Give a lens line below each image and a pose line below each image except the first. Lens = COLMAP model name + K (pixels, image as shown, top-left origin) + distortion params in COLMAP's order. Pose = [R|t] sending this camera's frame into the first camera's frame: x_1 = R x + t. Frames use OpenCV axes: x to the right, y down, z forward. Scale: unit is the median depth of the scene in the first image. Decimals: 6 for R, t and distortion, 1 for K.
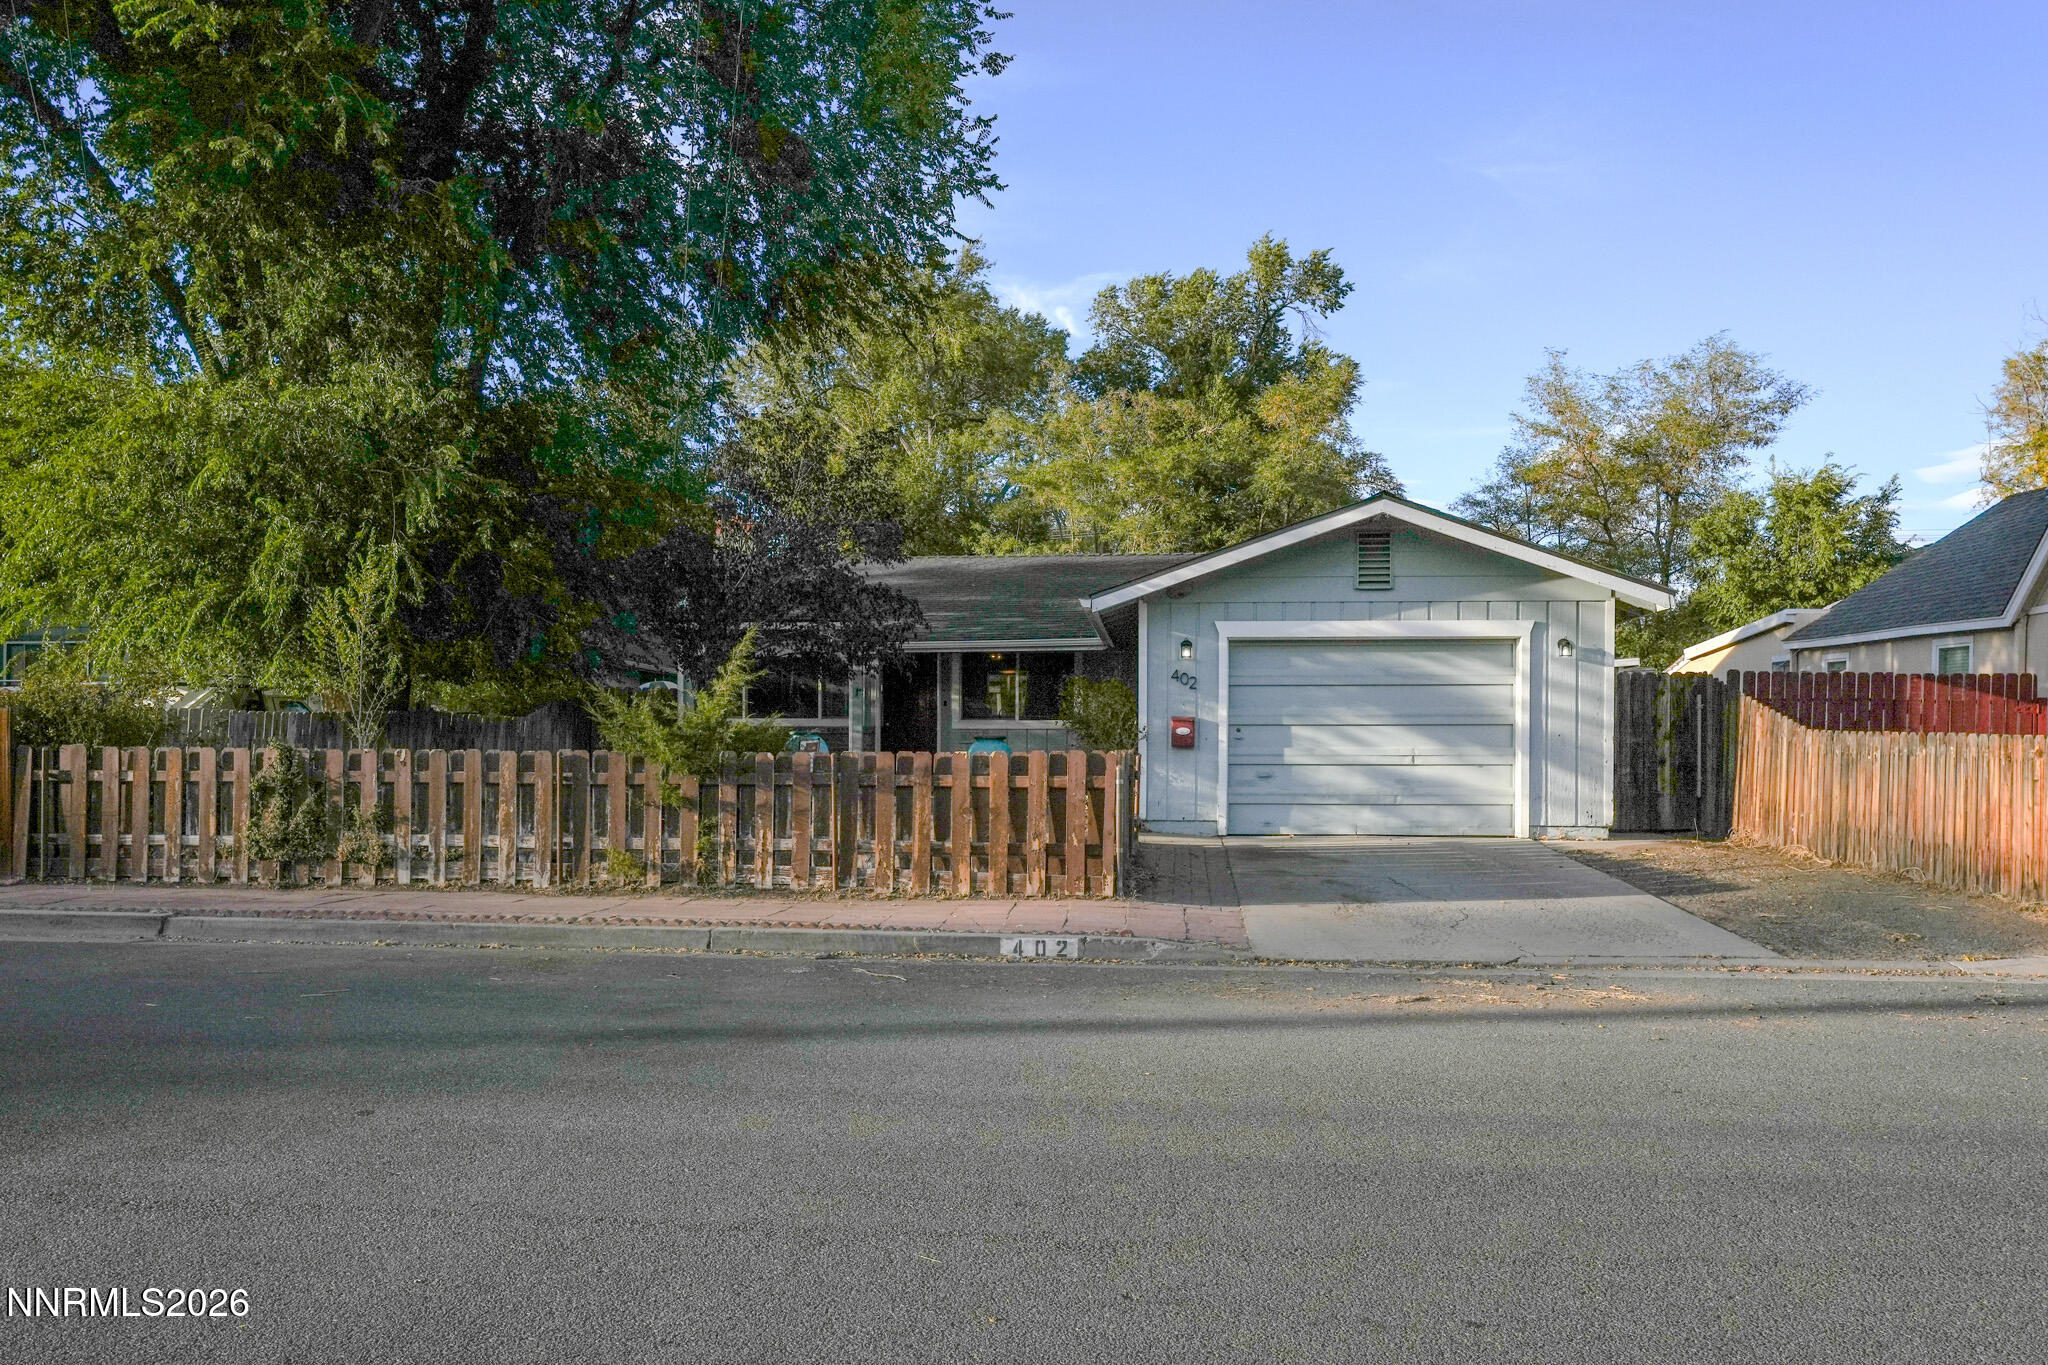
lens RADIAL K [[1394.0, 0, 1024.3], [0, 1394.0, 701.9], [0, 0, 1]] dist [-0.016984, 0.001031]
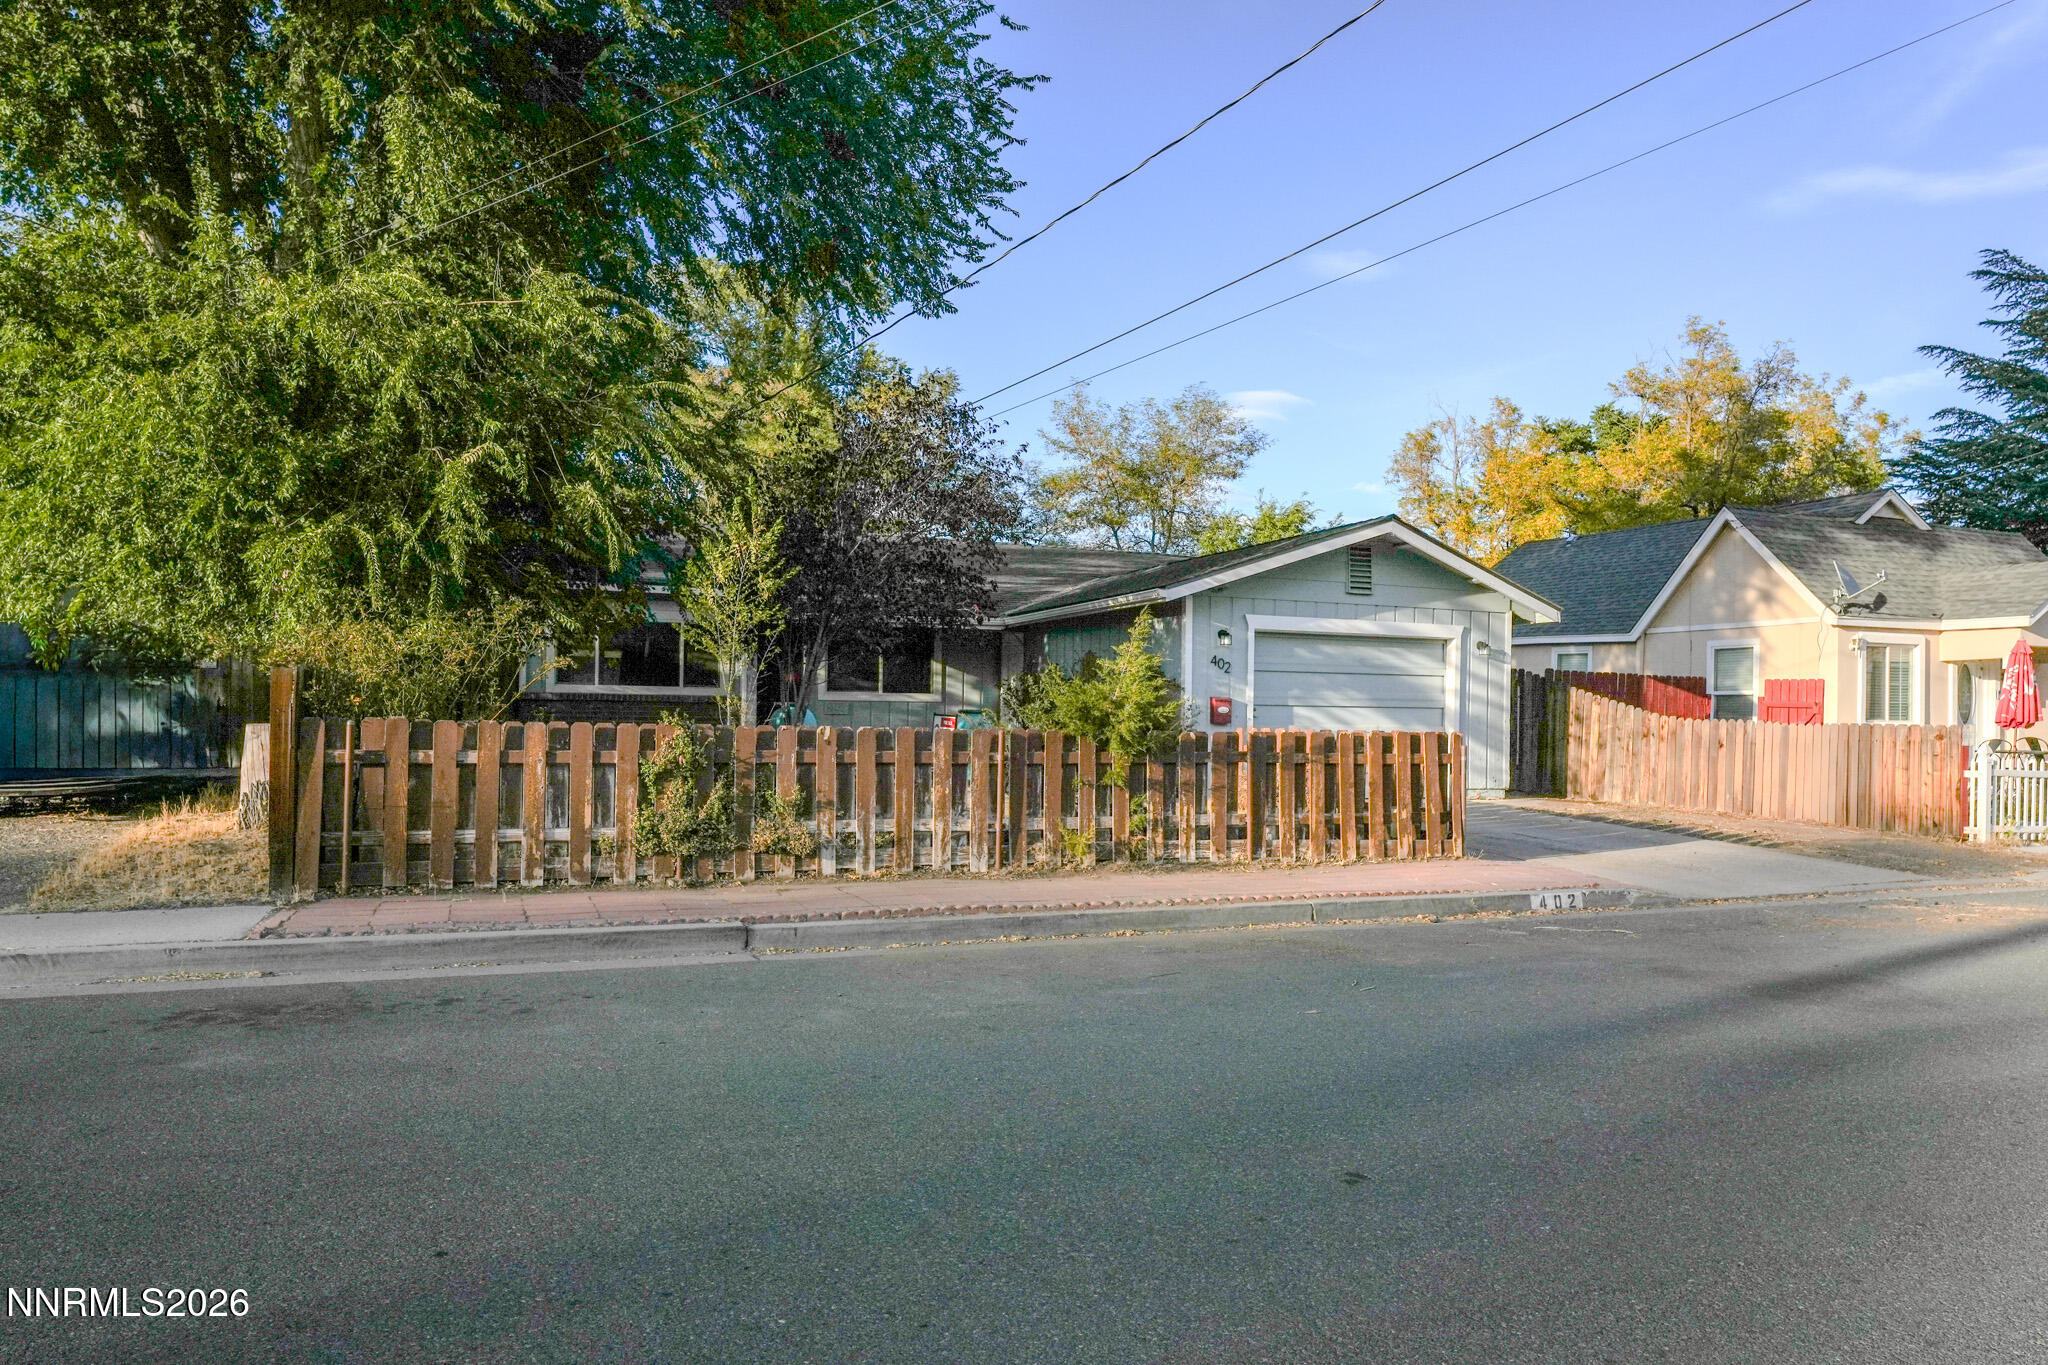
lens RADIAL K [[1301.3, 0, 1022.8], [0, 1301.3, 673.4], [0, 0, 1]] dist [-0.024351, 0.010116]
pose [[0.889101, 0.024761, 0.457042, -0.718927], [-0.025984, 0.999656, -0.003611, -0.000682], [-0.456974, -0.008665, 0.889438, 0.187461]]
